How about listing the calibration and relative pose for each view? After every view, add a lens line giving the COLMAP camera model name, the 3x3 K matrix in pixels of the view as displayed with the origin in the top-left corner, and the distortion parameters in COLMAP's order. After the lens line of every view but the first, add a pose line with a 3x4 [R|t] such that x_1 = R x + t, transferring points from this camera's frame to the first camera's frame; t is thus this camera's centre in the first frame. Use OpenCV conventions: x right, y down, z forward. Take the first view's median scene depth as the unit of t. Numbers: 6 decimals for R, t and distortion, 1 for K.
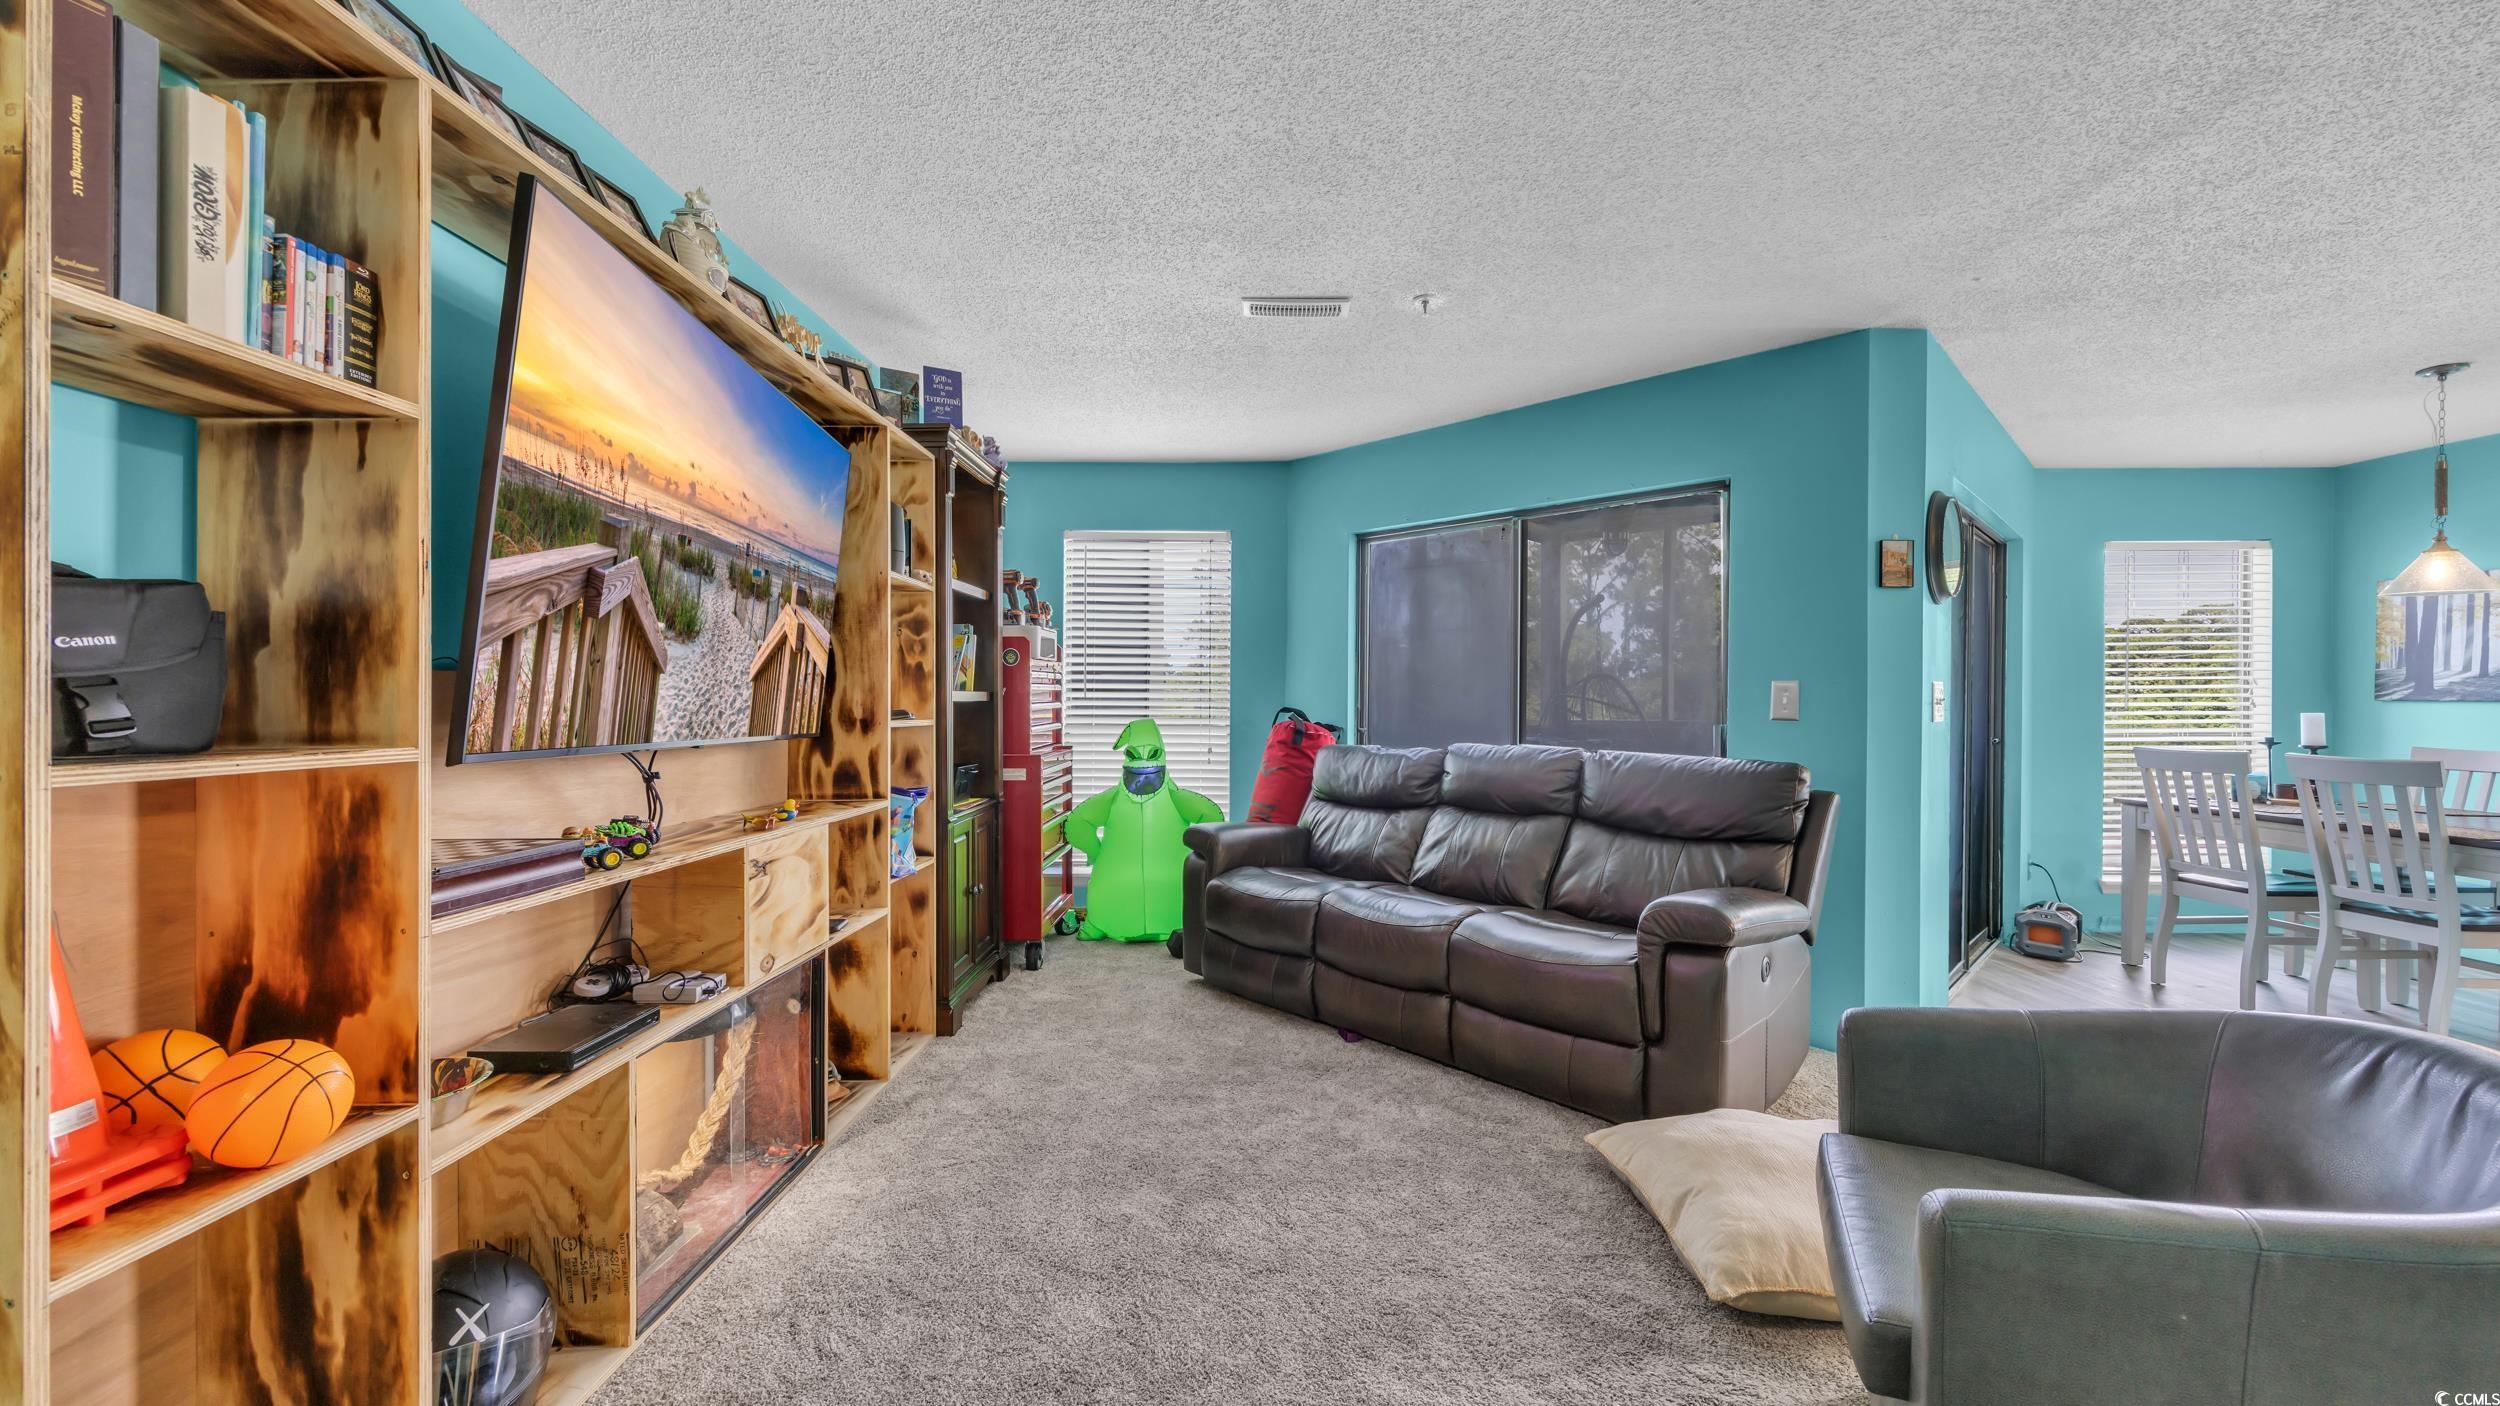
lens RADIAL K [[984.0, 0, 1246.6], [0, 984.0, 711.3], [0, 0, 1]] dist [0.000153, 0.000643]
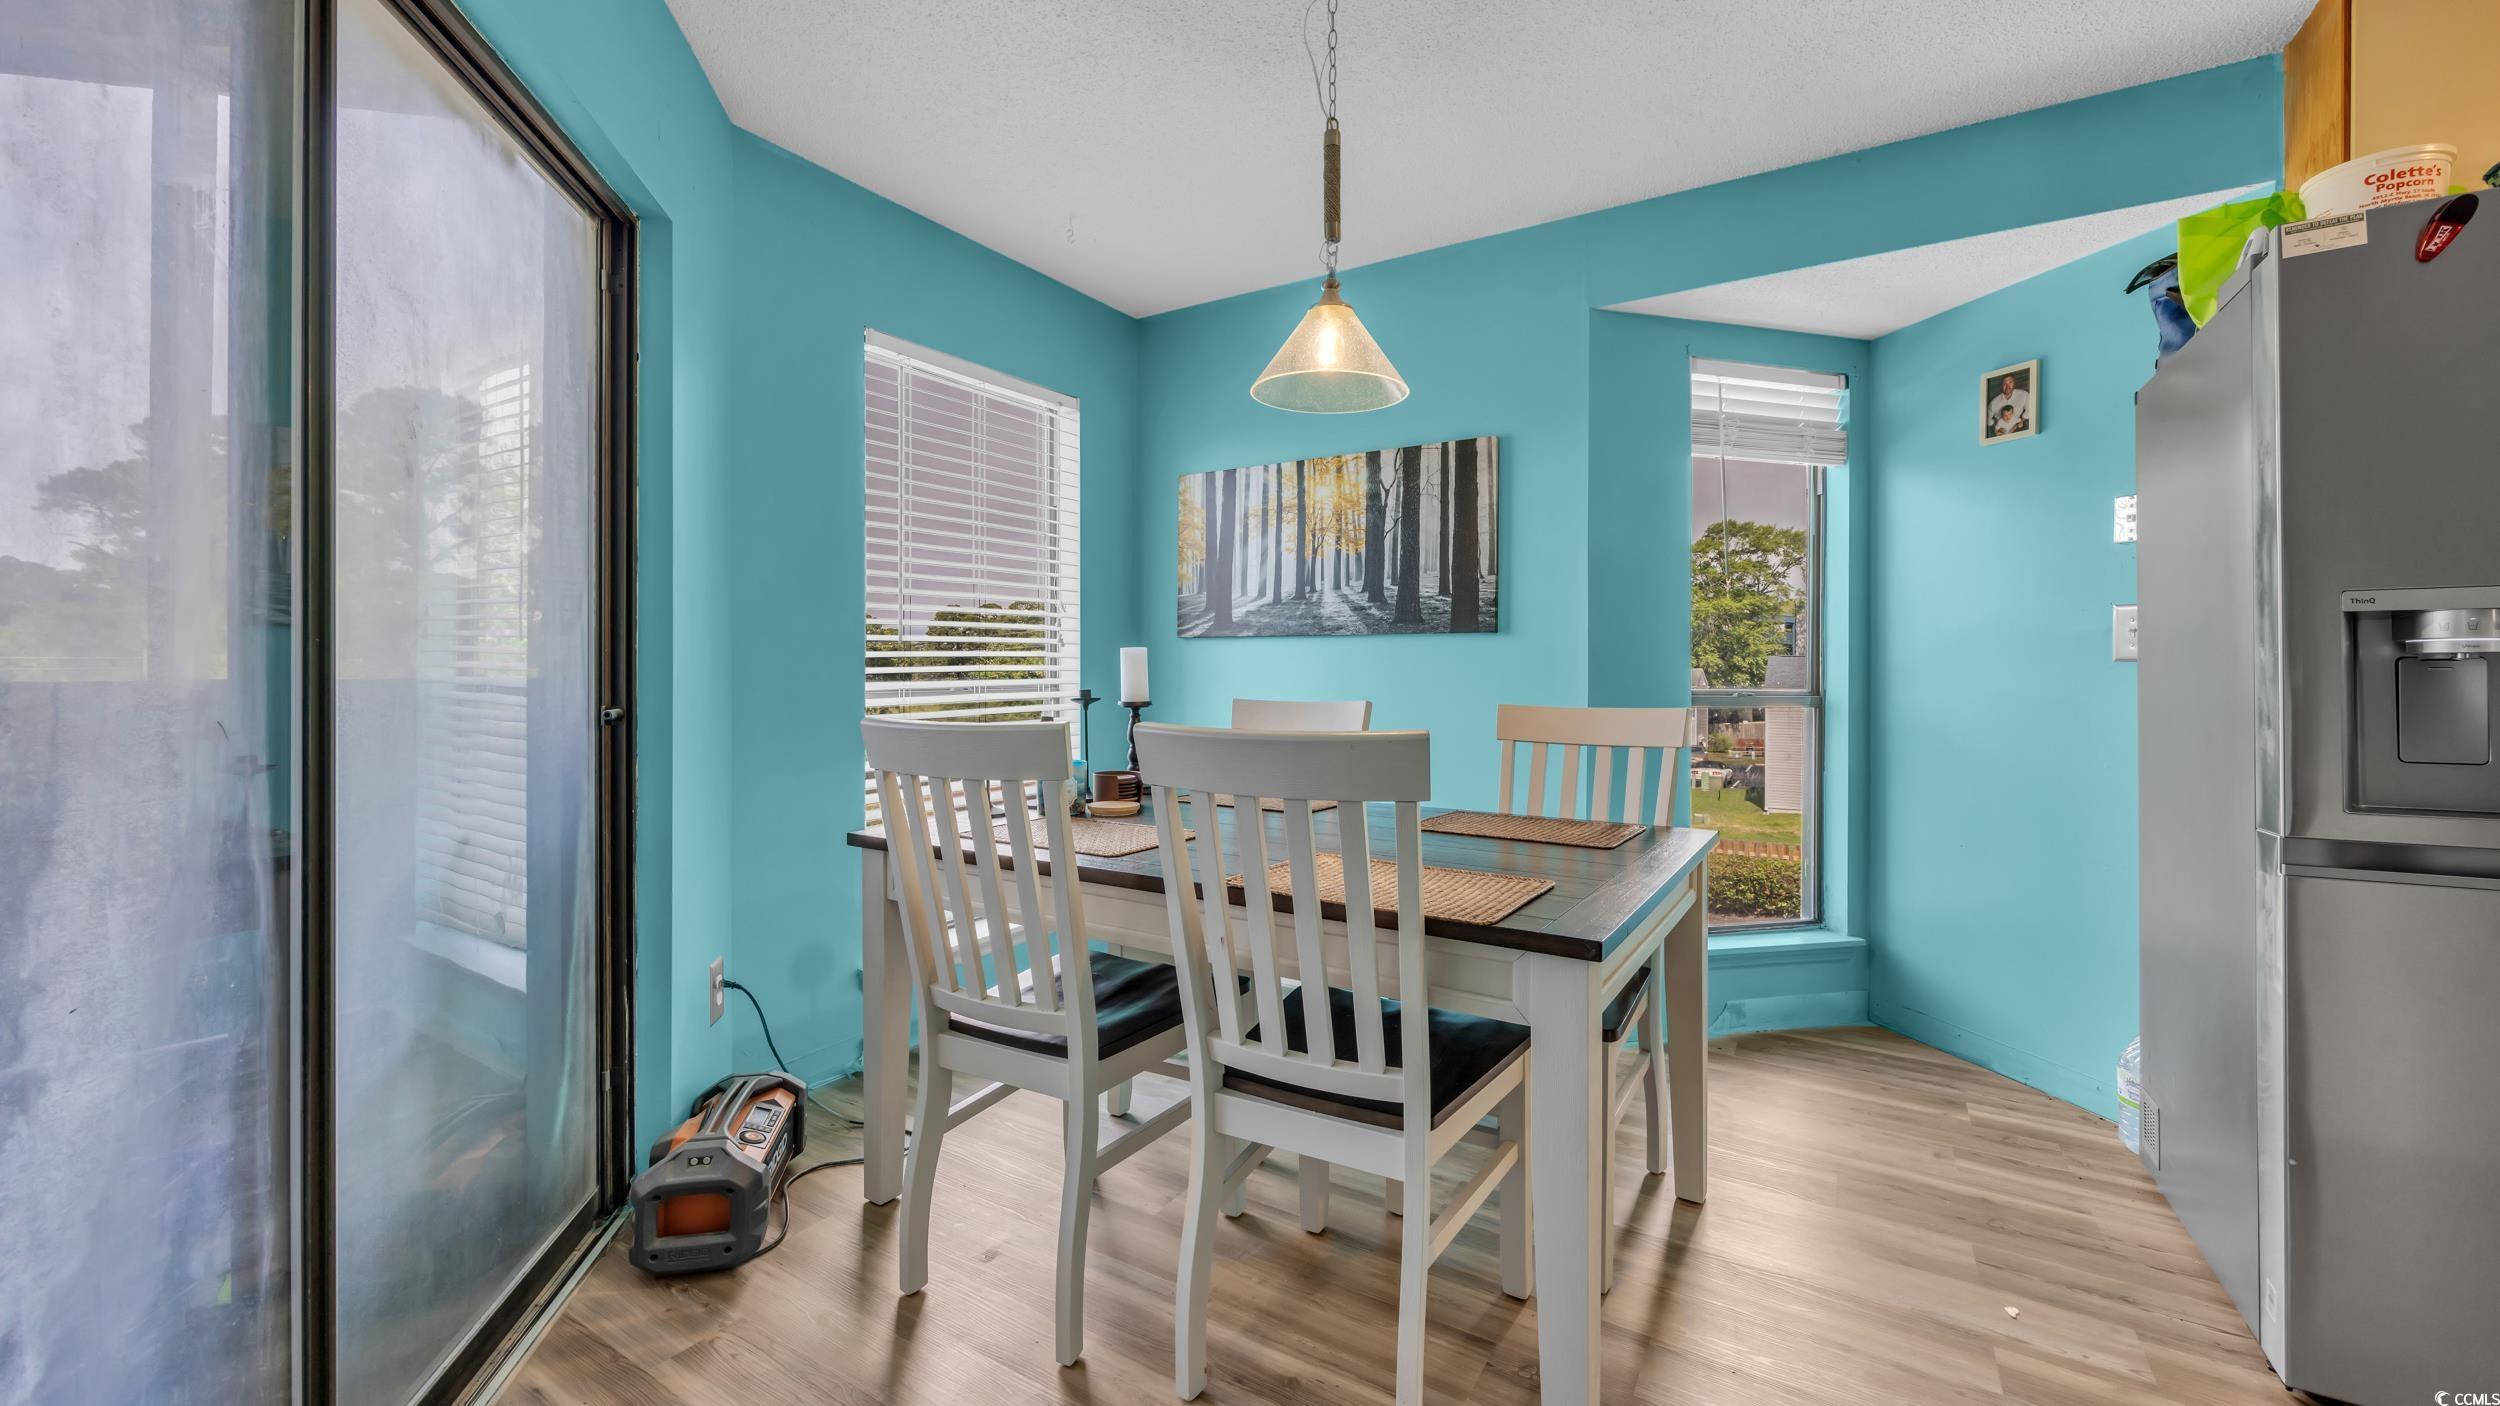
lens RADIAL K [[984.0, 0, 1252.9], [0, 984.0, 682.5], [0, 0, 1]] dist [0.000153, 0.000643]
pose [[0.542270, -0.002879, 0.840199, 0.649773], [0.005041, 0.999987, 0.000173, 0.026391], [-0.840189, 0.004142, 0.542278, 0.645440]]
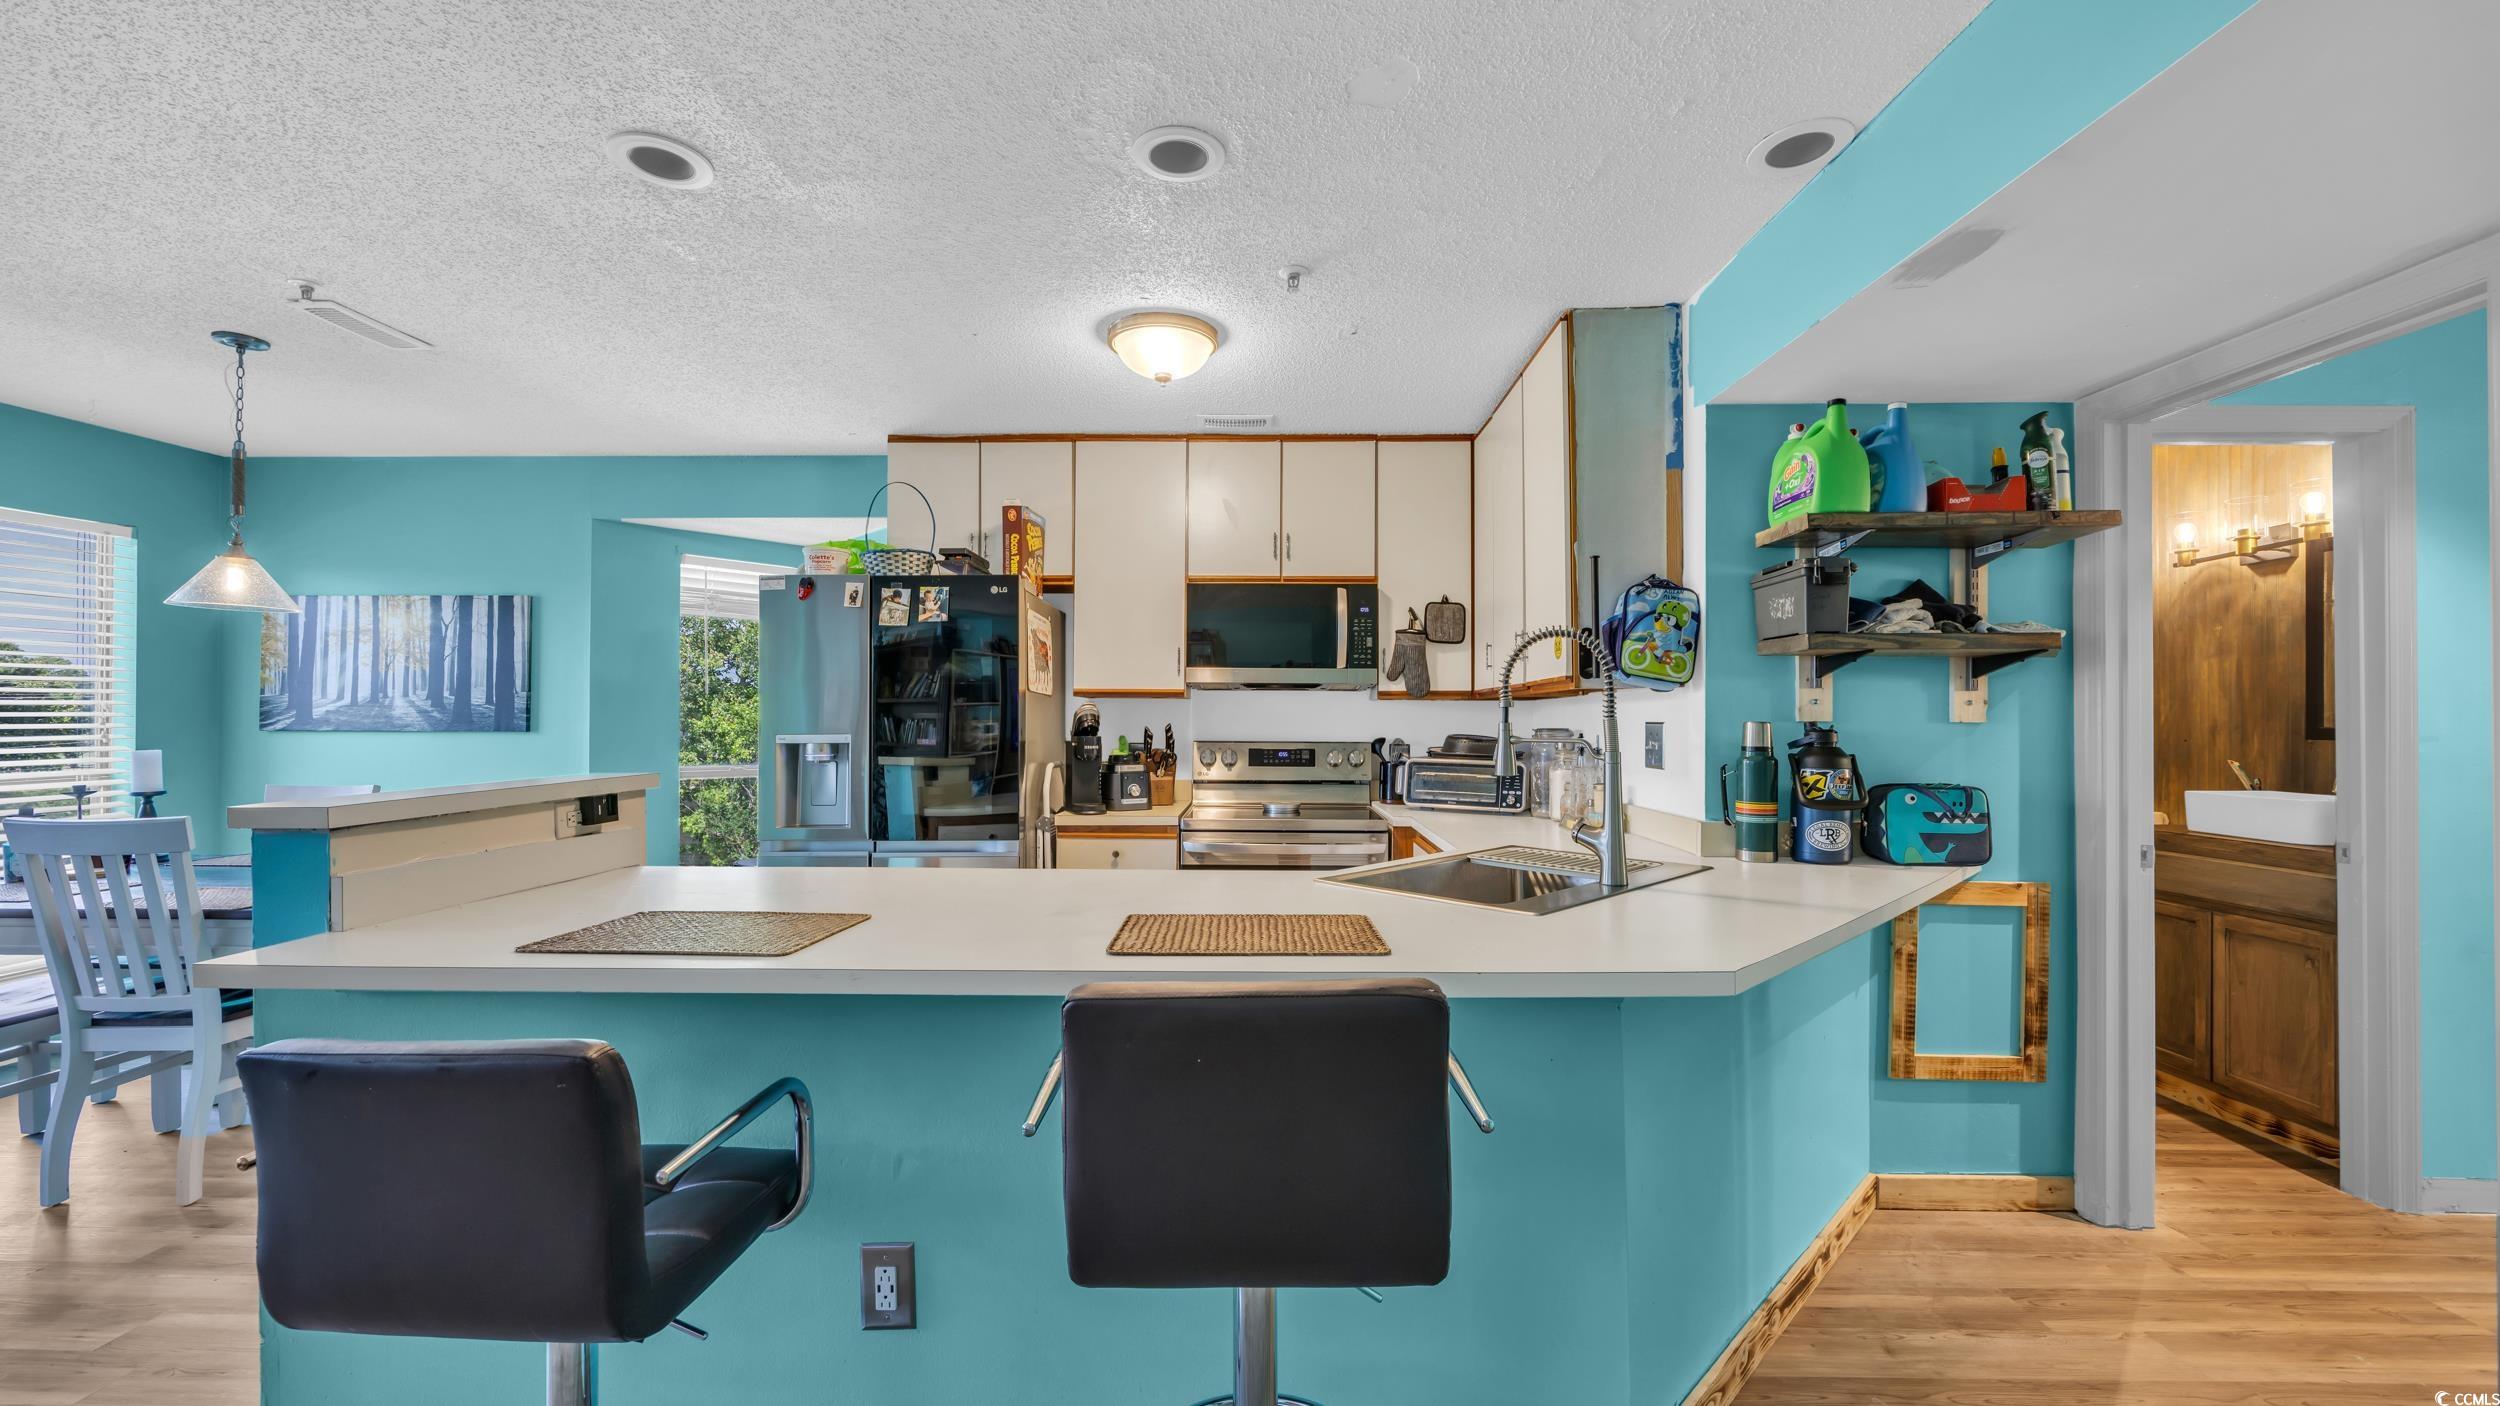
lens RADIAL K [[984.0, 0, 1235.3], [0, 984.0, 715.0], [0, 0, 1]] dist [0.000153, 0.000643]
pose [[0.049113, 0.005729, 0.998777, 0.358135], [0.010484, 0.999926, -0.006251, -0.011840], [-0.998738, 0.010778, 0.049049, 0.099123]]
